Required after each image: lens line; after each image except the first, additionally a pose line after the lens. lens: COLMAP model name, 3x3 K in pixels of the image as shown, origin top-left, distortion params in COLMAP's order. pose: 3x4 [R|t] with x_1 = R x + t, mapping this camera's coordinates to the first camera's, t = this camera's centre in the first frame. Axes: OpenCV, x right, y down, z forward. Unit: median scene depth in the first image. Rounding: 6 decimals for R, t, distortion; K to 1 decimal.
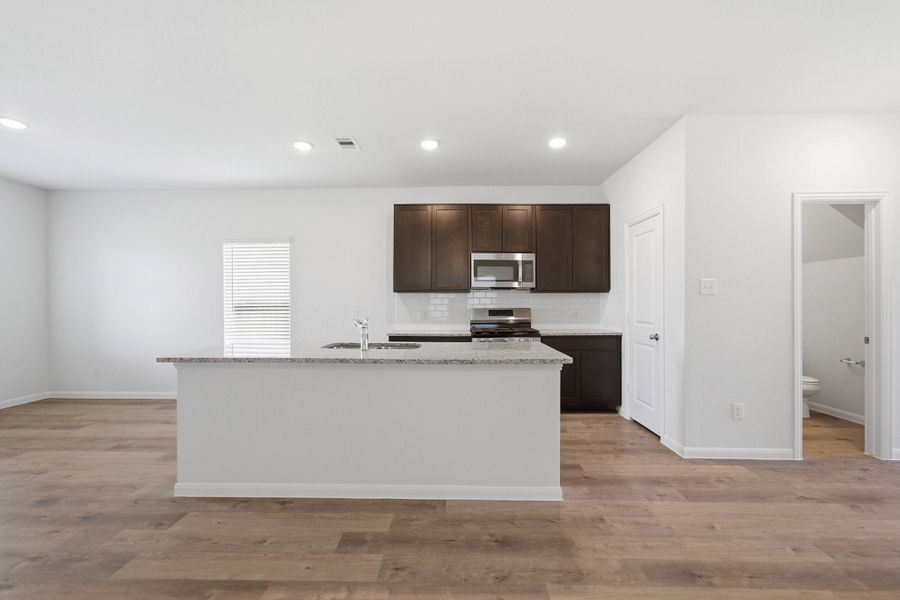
lens RADIAL K [[372.8, 0, 448.6], [0, 372.8, 304.3], [0, 0, 1]] dist [-0.001180, 0.000091]
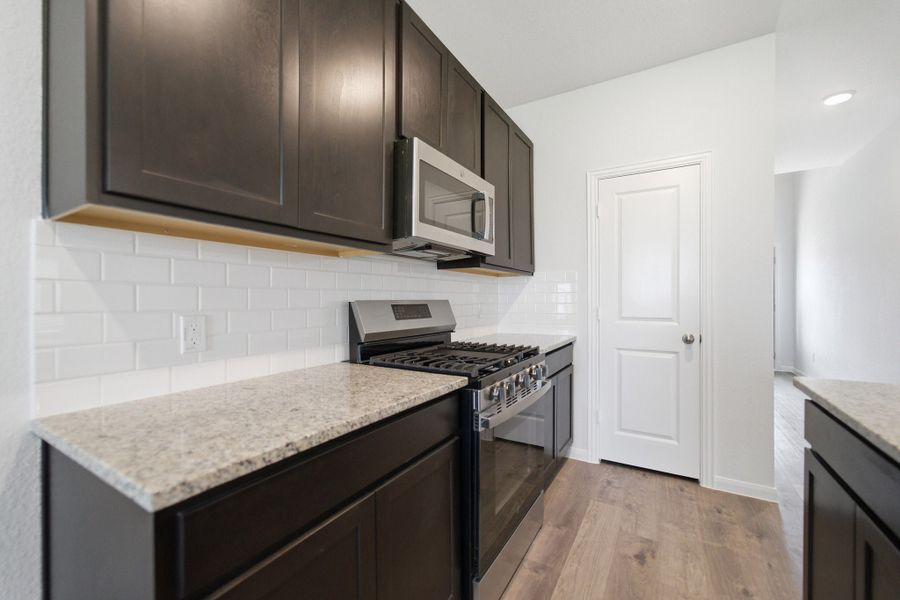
lens RADIAL K [[371.4, 0, 450.0], [0, 371.4, 296.7], [0, 0, 1]] dist [0.000100, 0.000847]
pose [[0.496897, 0.001817, 0.867808, -0.428545], [0.000165, 0.999998, -0.002188, 0.014824], [-0.867809, 0.001230, 0.496896, 1.612996]]
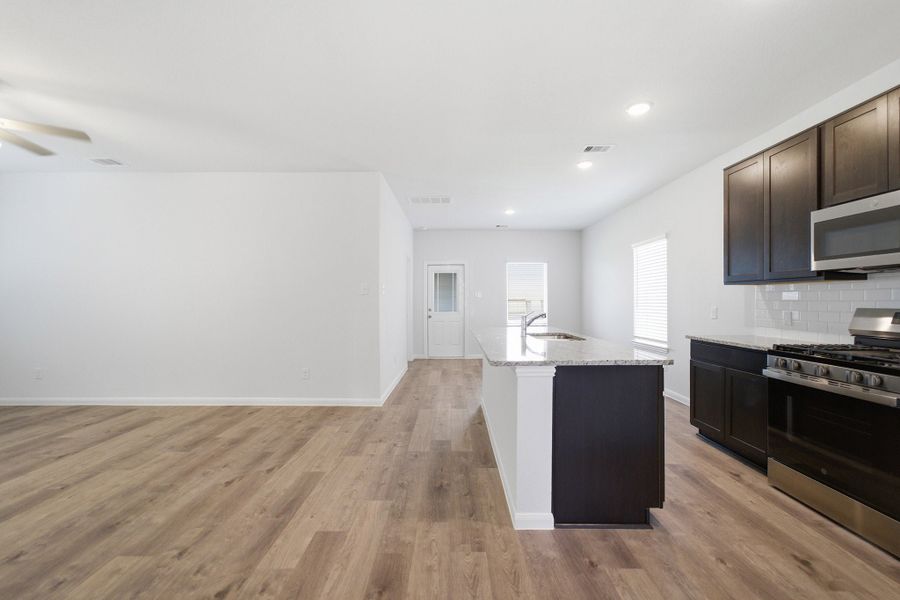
lens RADIAL K [[371.4, 0, 450.0], [0, 371.4, 296.7], [0, 0, 1]] dist [0.000100, 0.000847]
pose [[0.016927, -0.004622, -0.999846, 1.230928], [-0.000911, 0.999989, -0.004638, -0.008045], [0.999856, 0.000989, 0.016923, 0.881294]]
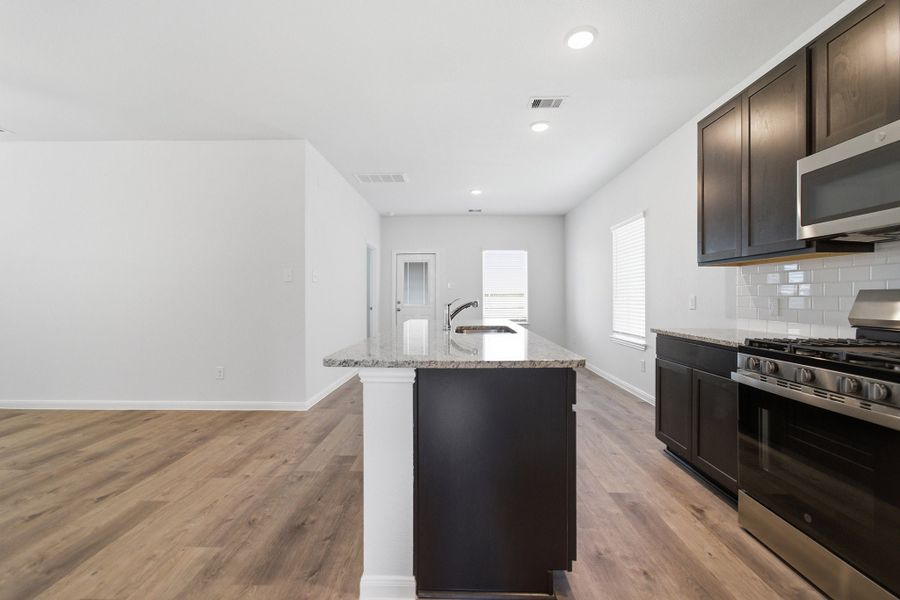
lens RADIAL K [[375.5, 0, 450.4], [0, 375.5, 293.8], [0, 0, 1]] dist [0.001213, 0.000123]
pose [[-0.001958, -0.002187, -0.999996, 0.972372], [0.000099, 0.999998, -0.002187, 0.030548], [0.999998, -0.000104, -0.001958, 1.213937]]
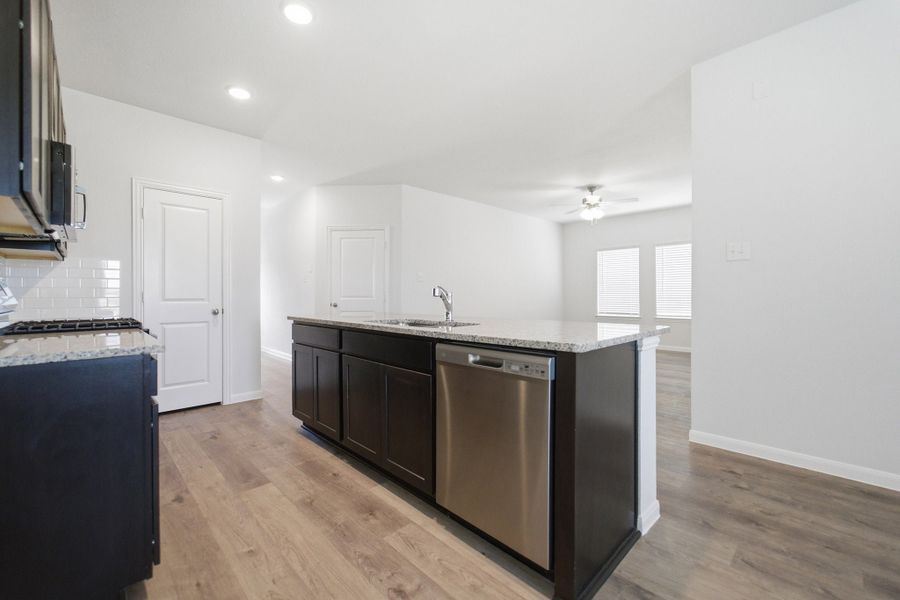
lens RADIAL K [[371.4, 0, 450.0], [0, 371.4, 296.7], [0, 0, 1]] dist [0.000100, 0.000847]
pose [[-0.712217, 0.001941, 0.701956, -1.045986], [0.005089, 0.999984, 0.002398, 0.070845], [-0.701941, 0.005280, -0.712216, 1.993538]]
